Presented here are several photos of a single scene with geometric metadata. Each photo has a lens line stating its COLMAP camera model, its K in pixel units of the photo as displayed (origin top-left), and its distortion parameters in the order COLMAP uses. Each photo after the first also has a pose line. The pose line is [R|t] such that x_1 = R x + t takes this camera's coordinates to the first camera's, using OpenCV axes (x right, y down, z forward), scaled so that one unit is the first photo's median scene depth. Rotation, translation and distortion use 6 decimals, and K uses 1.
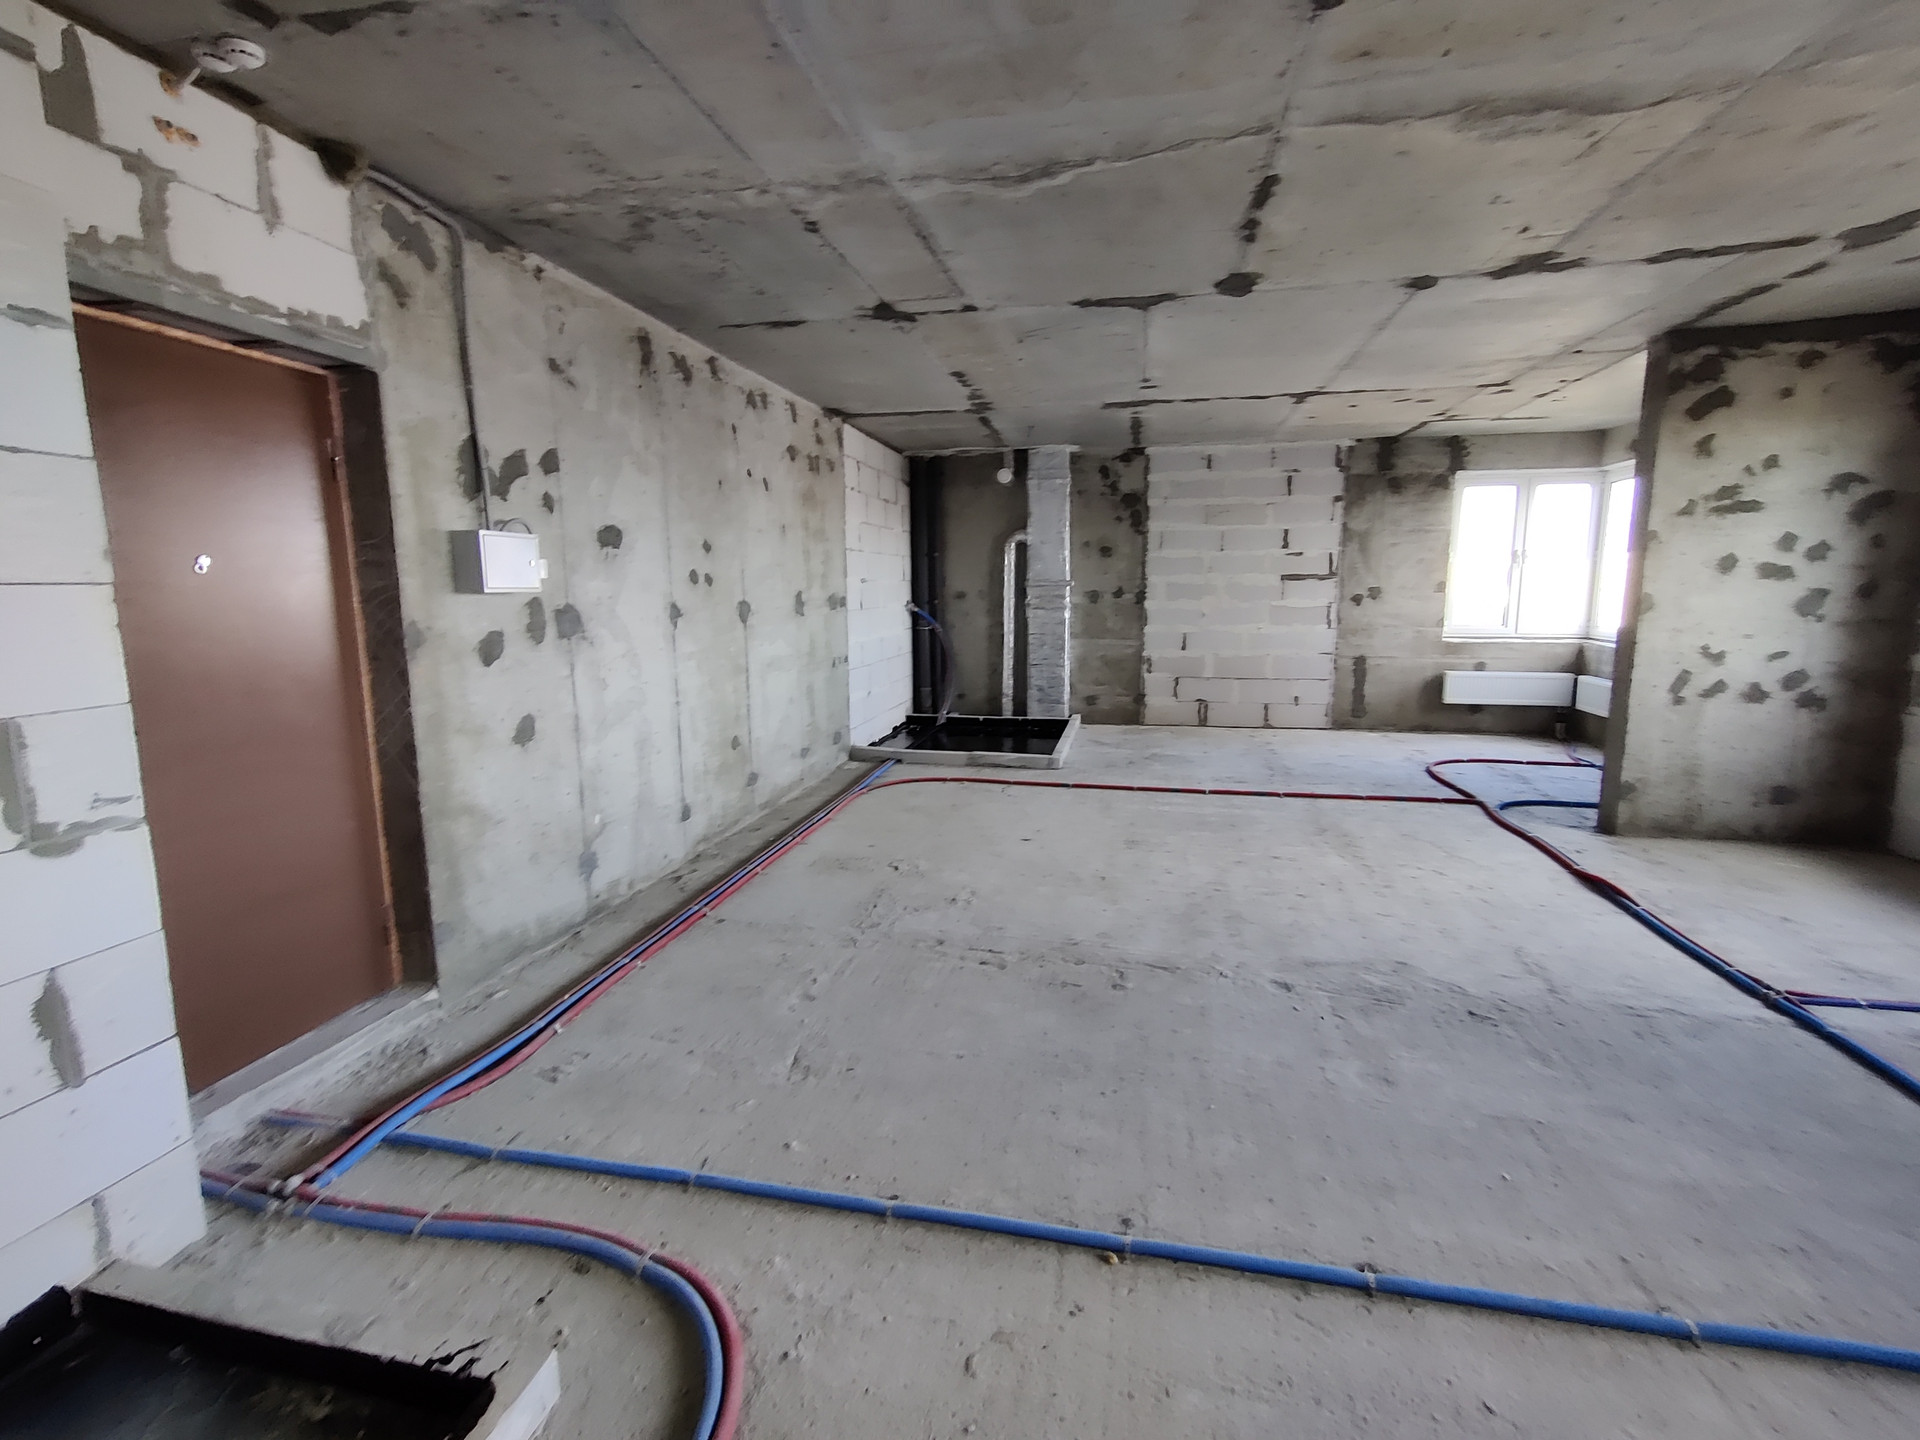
lens RADIAL K [[840.5, 0, 970.1], [0, 840.5, 702.6], [0, 0, 1]] dist [0.002110, 0.001622]
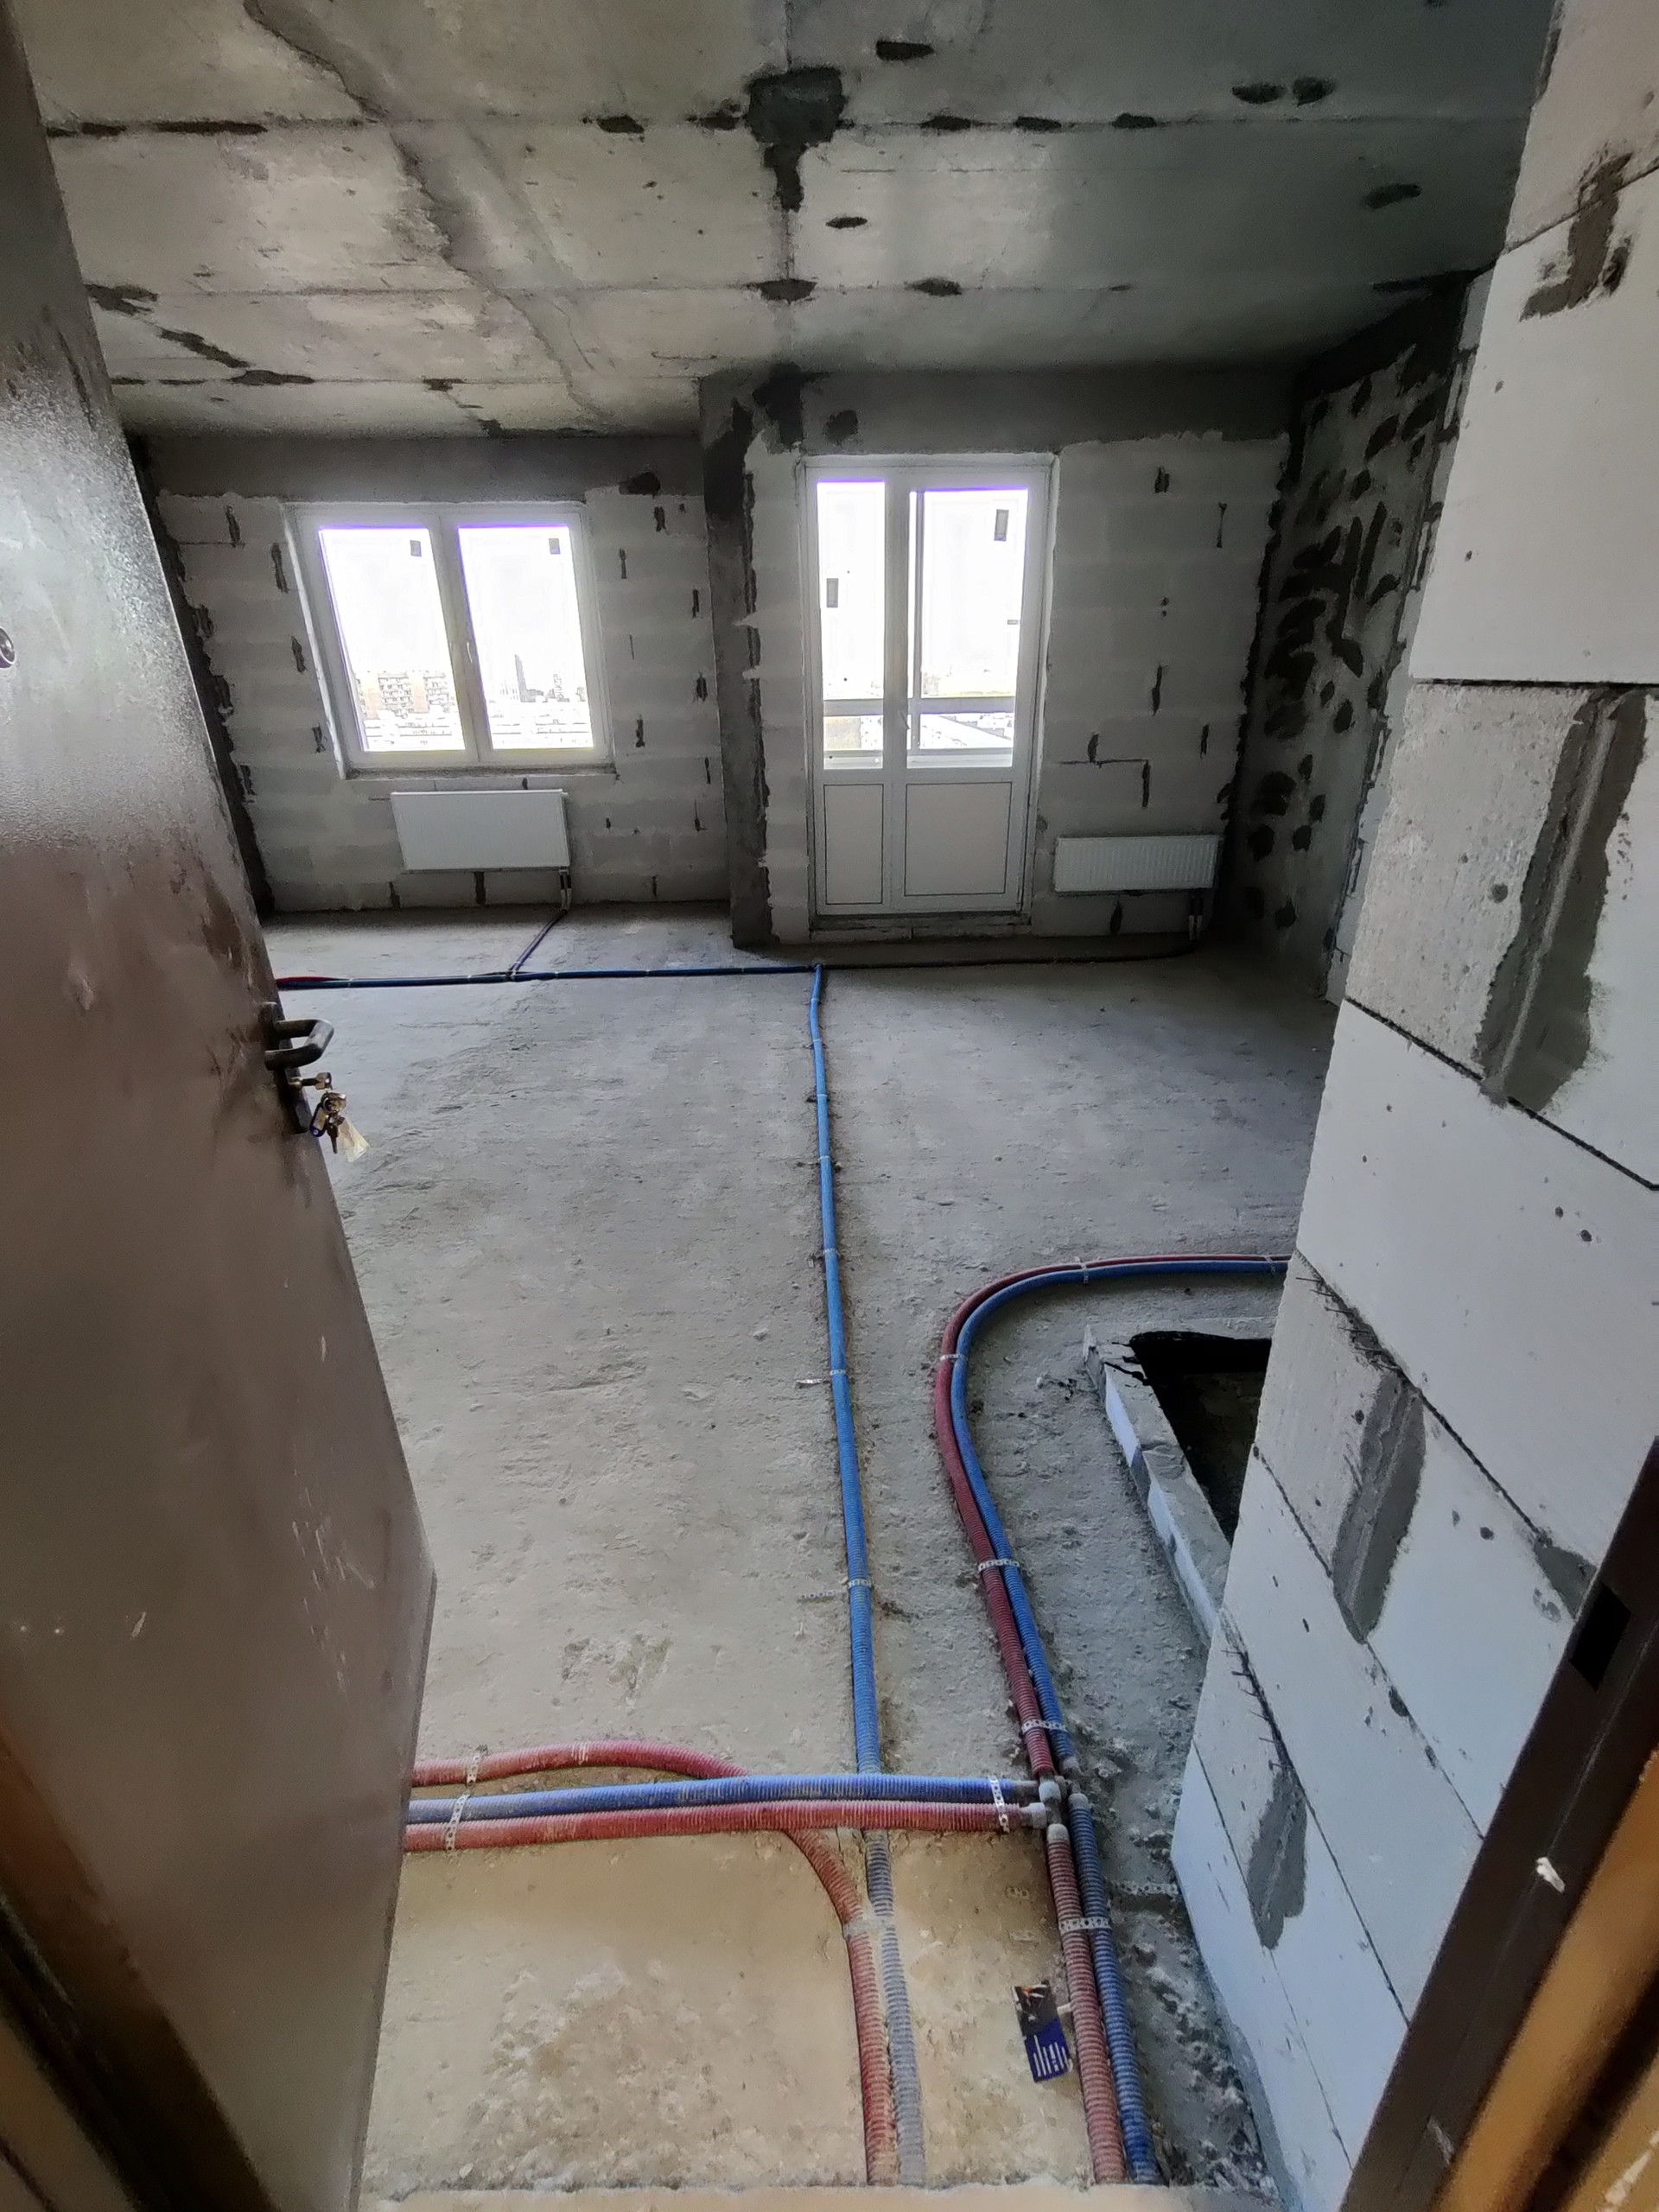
lens RADIAL K [[968.3, 0, 791.9], [0, 968.3, 1084.8], [0, 0, 1]] dist [0.002110, 0.001622]
pose [[-0.198465, -0.378411, 0.904111, -0.582784], [0.158245, 0.897986, 0.410584, -0.081899], [-0.967249, 0.224558, -0.118337, 0.552459]]
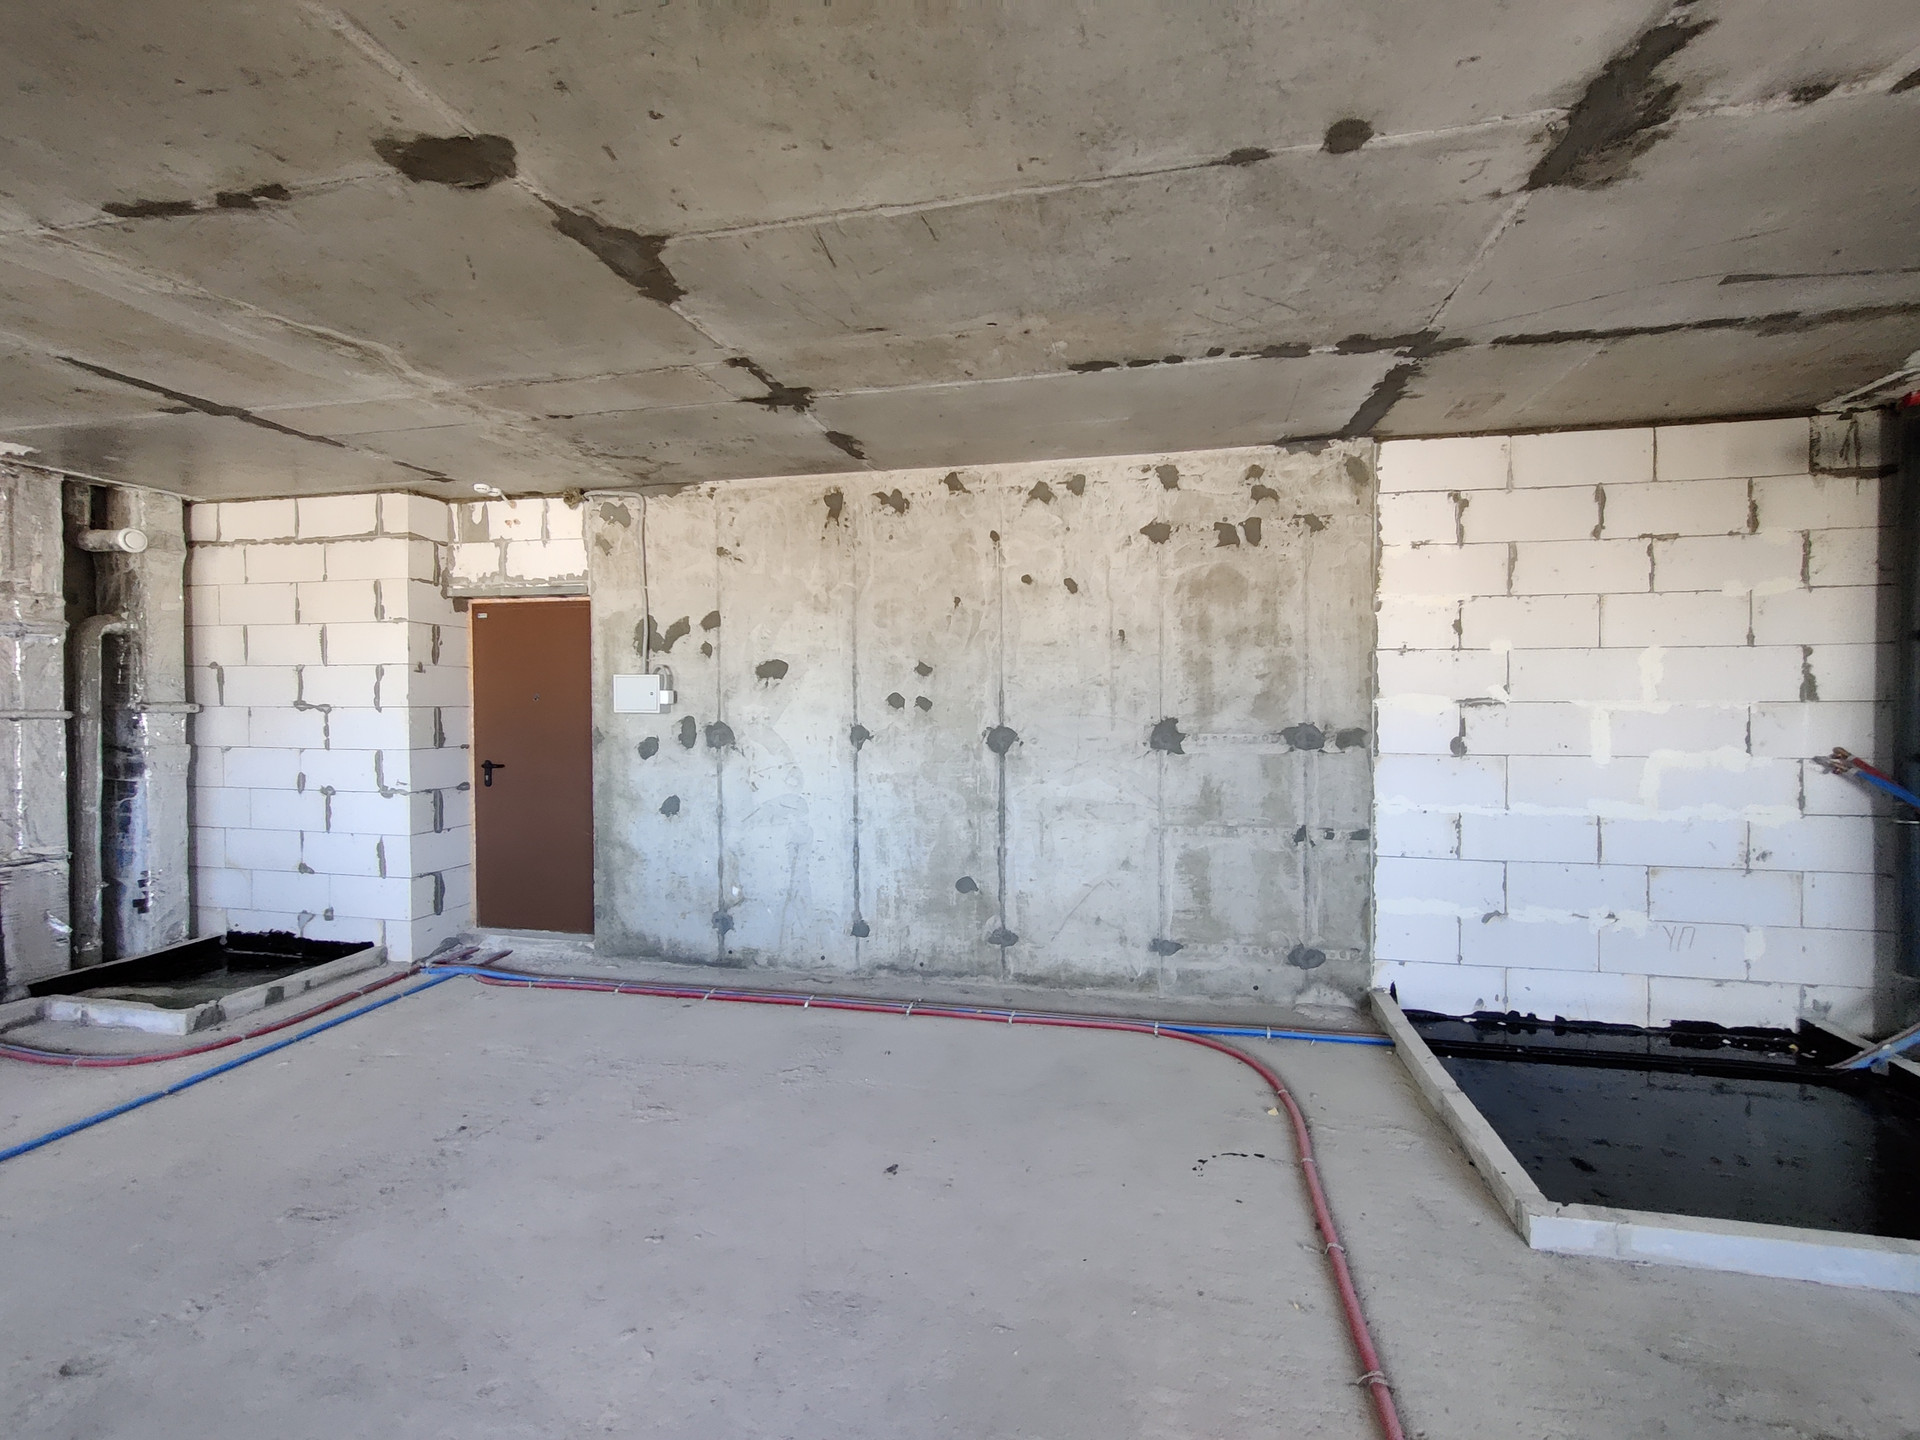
lens RADIAL K [[840.5, 0, 968.3], [0, 840.5, 707.2], [0, 0, 1]] dist [0.002110, 0.001622]
pose [[-0.012827, 0.018005, -0.999756, 0.736368], [-0.138090, 0.990226, 0.019605, -0.189721], [0.990337, 0.138308, -0.010216, 1.200210]]
